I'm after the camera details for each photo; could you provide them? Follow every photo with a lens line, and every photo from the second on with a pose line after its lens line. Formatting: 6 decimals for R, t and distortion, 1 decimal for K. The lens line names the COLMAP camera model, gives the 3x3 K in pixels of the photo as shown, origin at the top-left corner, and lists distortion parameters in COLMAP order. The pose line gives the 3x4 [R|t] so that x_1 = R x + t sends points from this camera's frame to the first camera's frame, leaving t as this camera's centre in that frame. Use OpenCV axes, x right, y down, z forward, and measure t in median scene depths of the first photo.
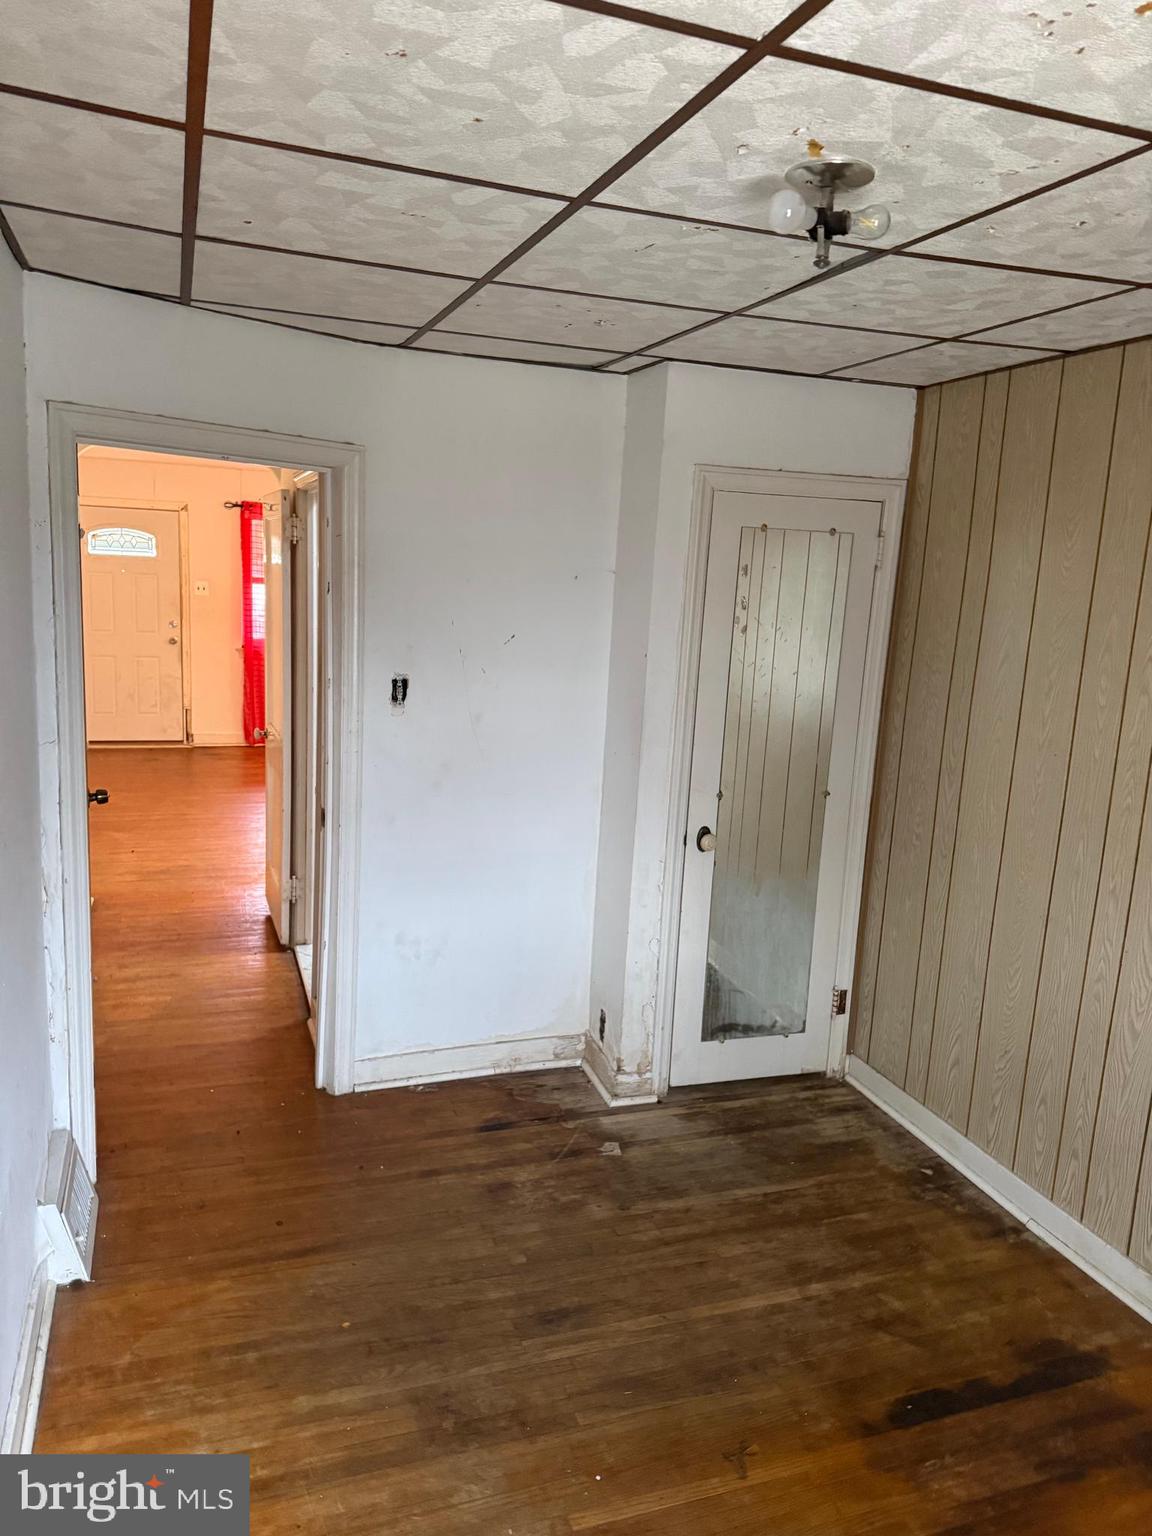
lens RADIAL K [[1077.6, 0, 576.0], [0, 1077.6, 768.0], [0, 0, 1]] dist [0.123394, -0.189901]
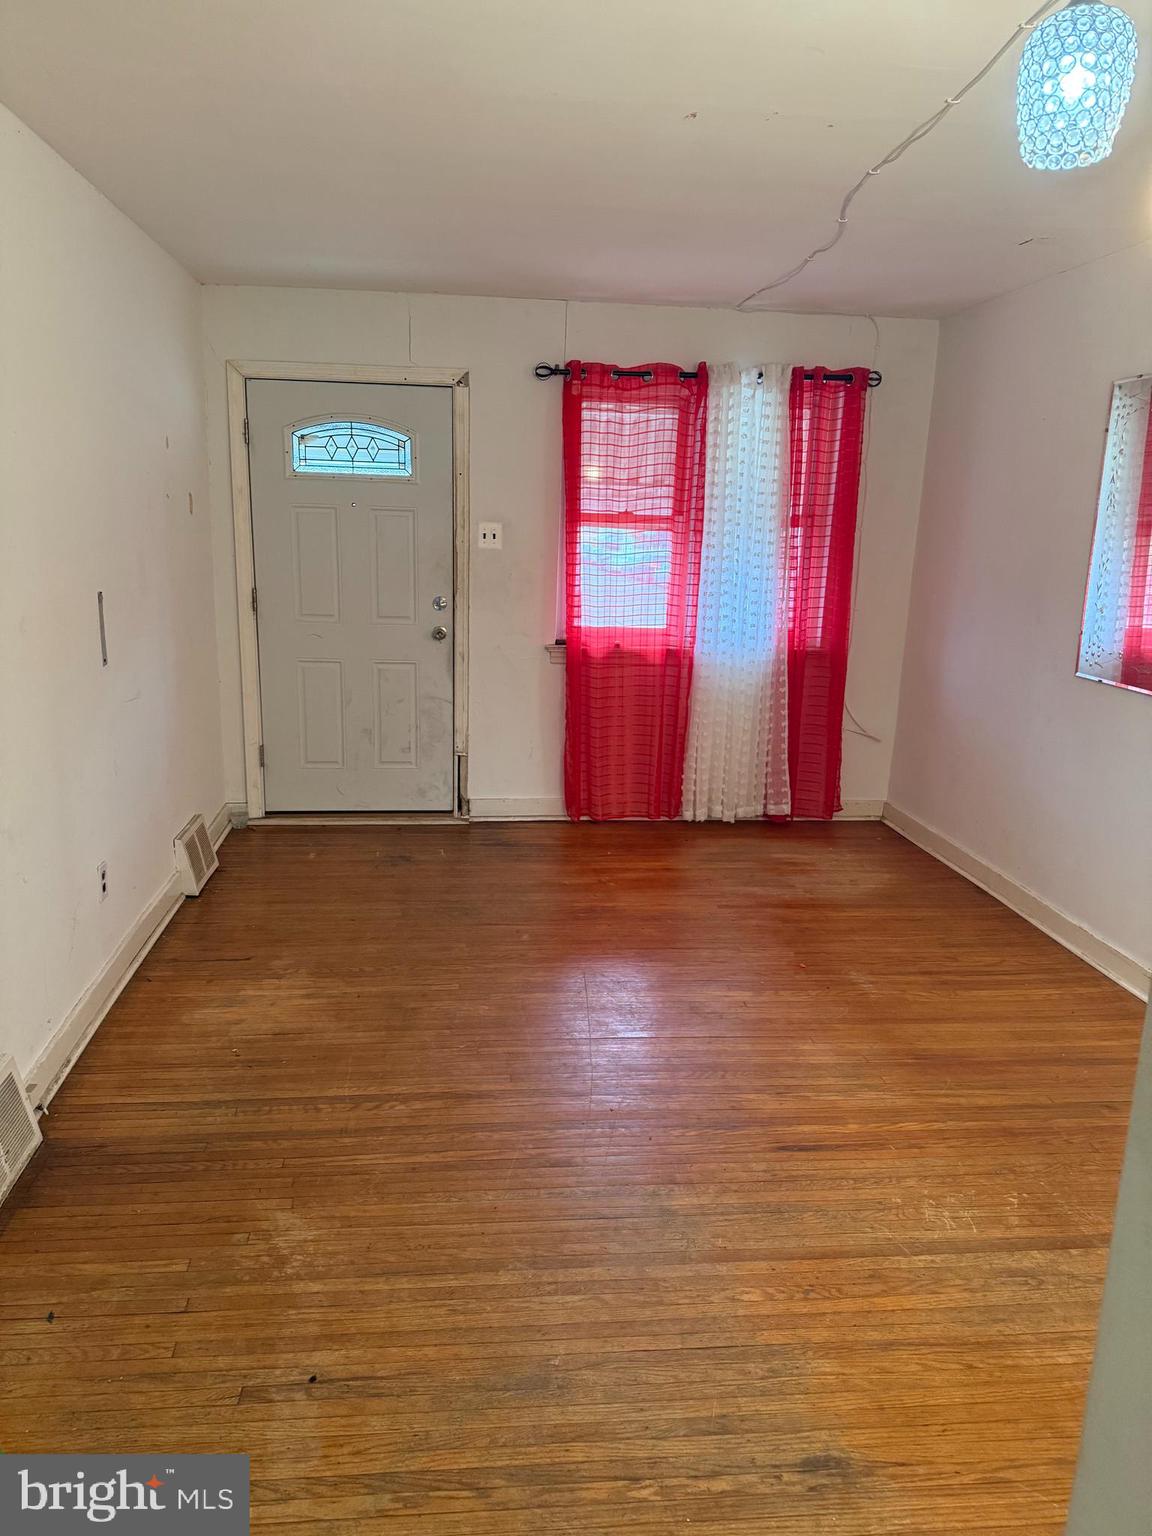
lens RADIAL K [[1085.4, 0, 569.5], [0, 1085.4, 775.4], [0, 0, 1]] dist [0.193778, -0.371272]
pose [[0.972734, 0.031028, -0.229840, -0.176525], [-0.020527, 0.998639, 0.047939, -0.073023], [0.231014, -0.041914, 0.972047, 0.478363]]
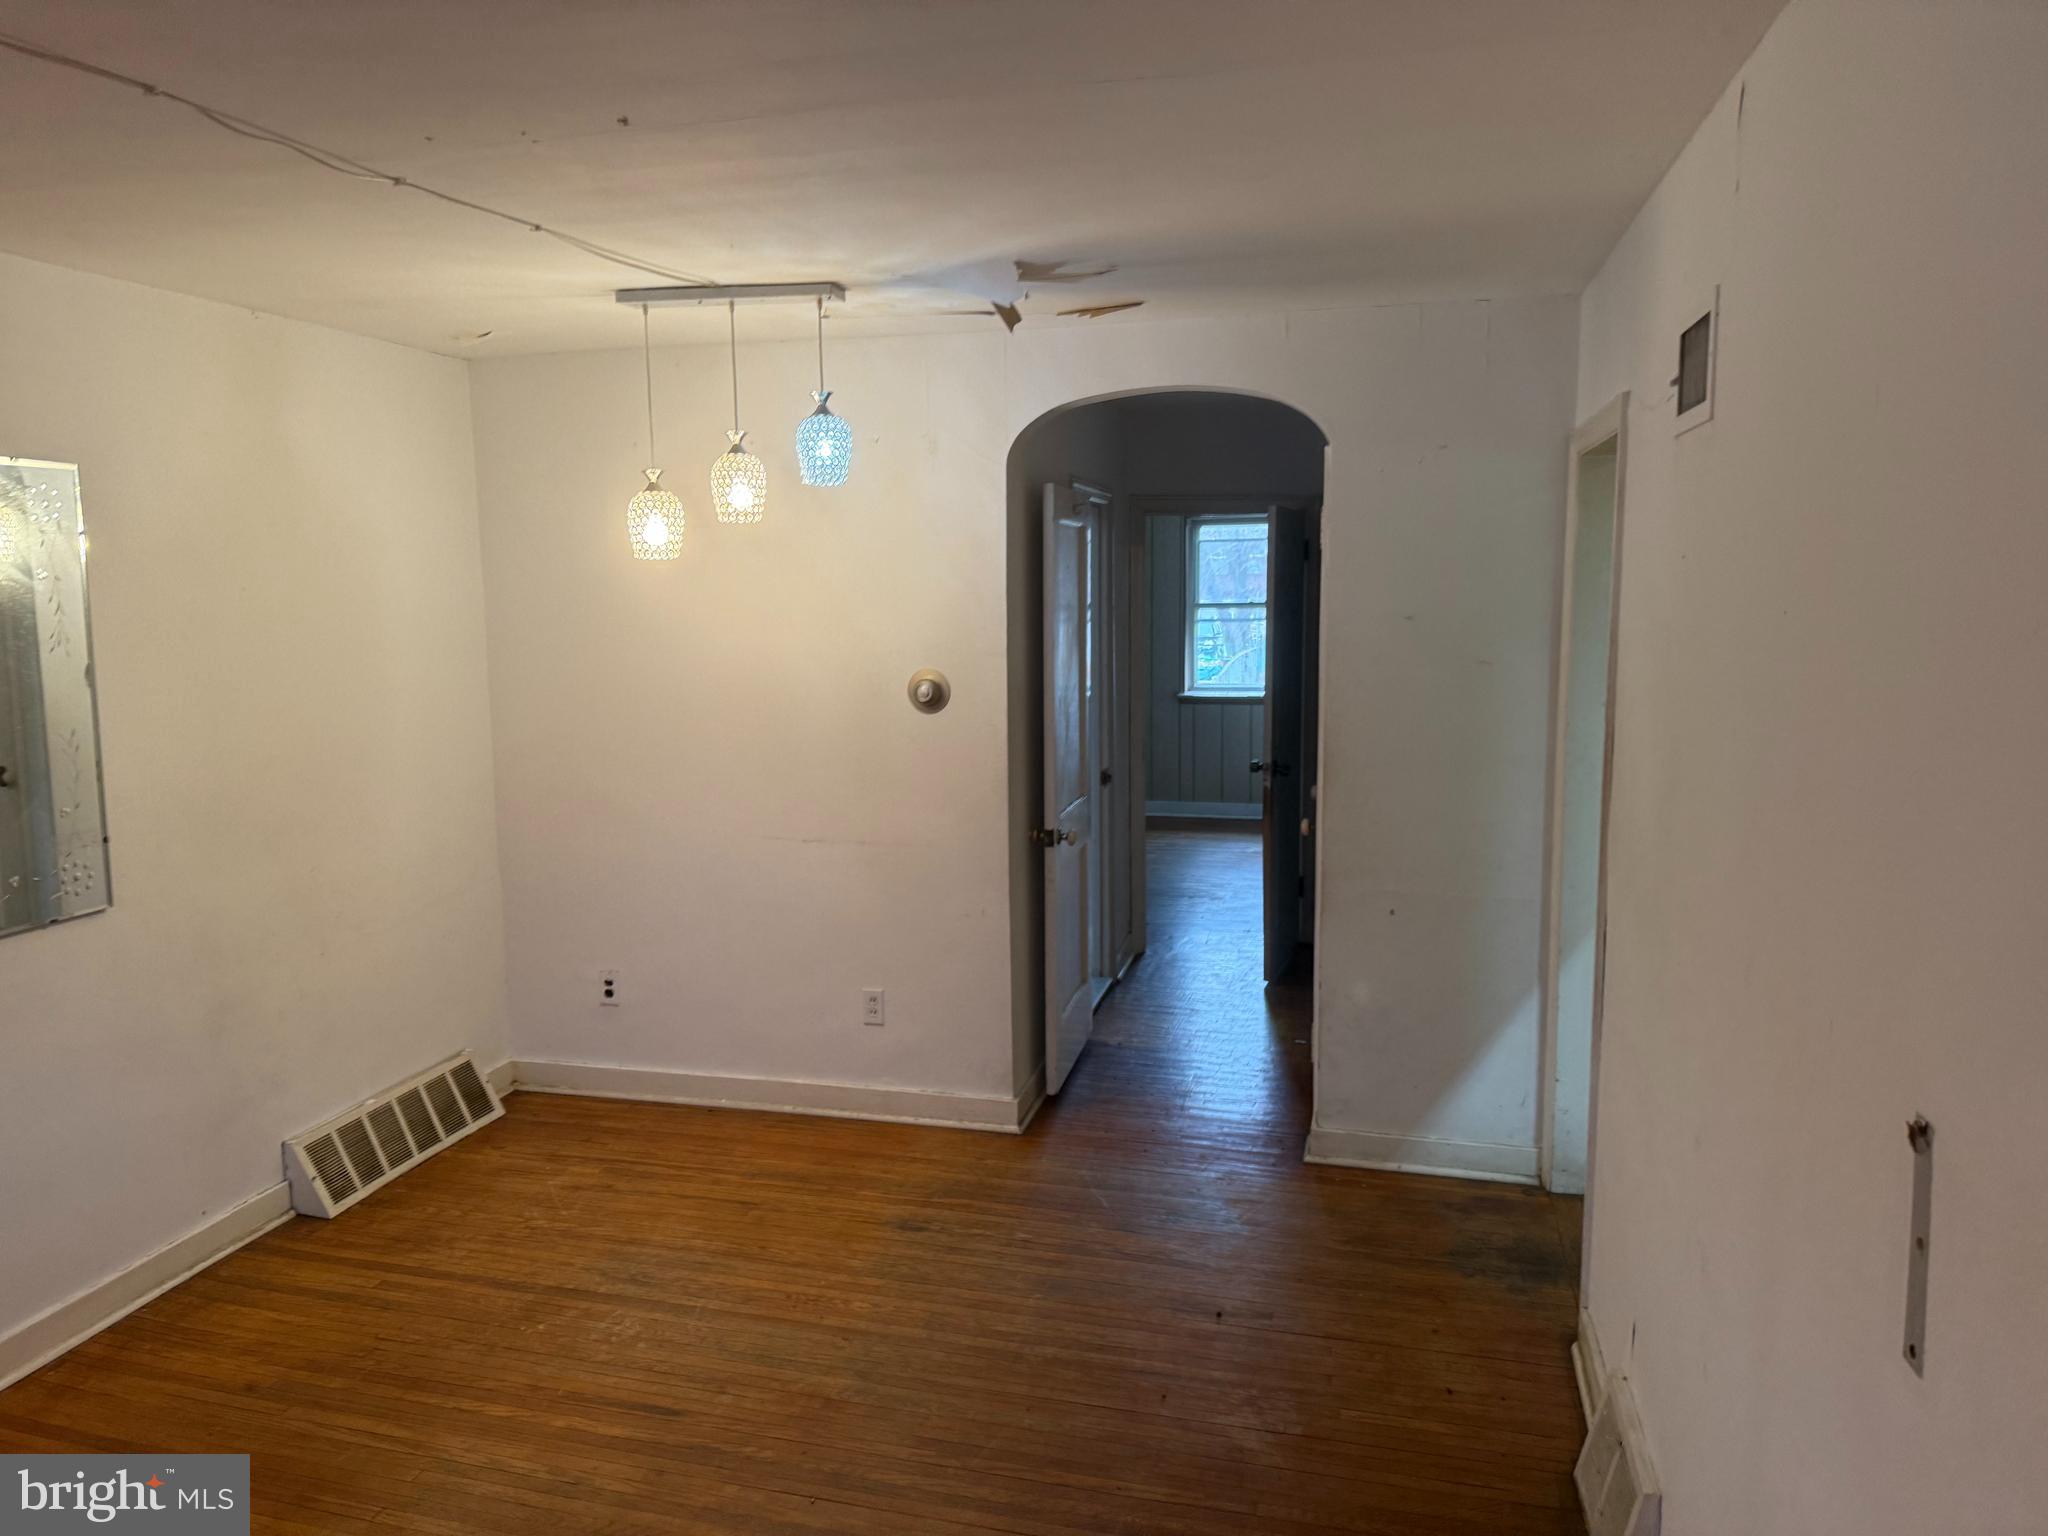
lens RADIAL K [[1447.1, 0, 1033.3], [0, 1447.1, 786.9], [0, 0, 1]] dist [0.193778, -0.371272]
pose [[-0.835875, -0.115348, 0.536663, -0.427318], [0.067778, 0.948503, 0.309433, -0.197527], [-0.544719, 0.295022, -0.785012, 0.972164]]
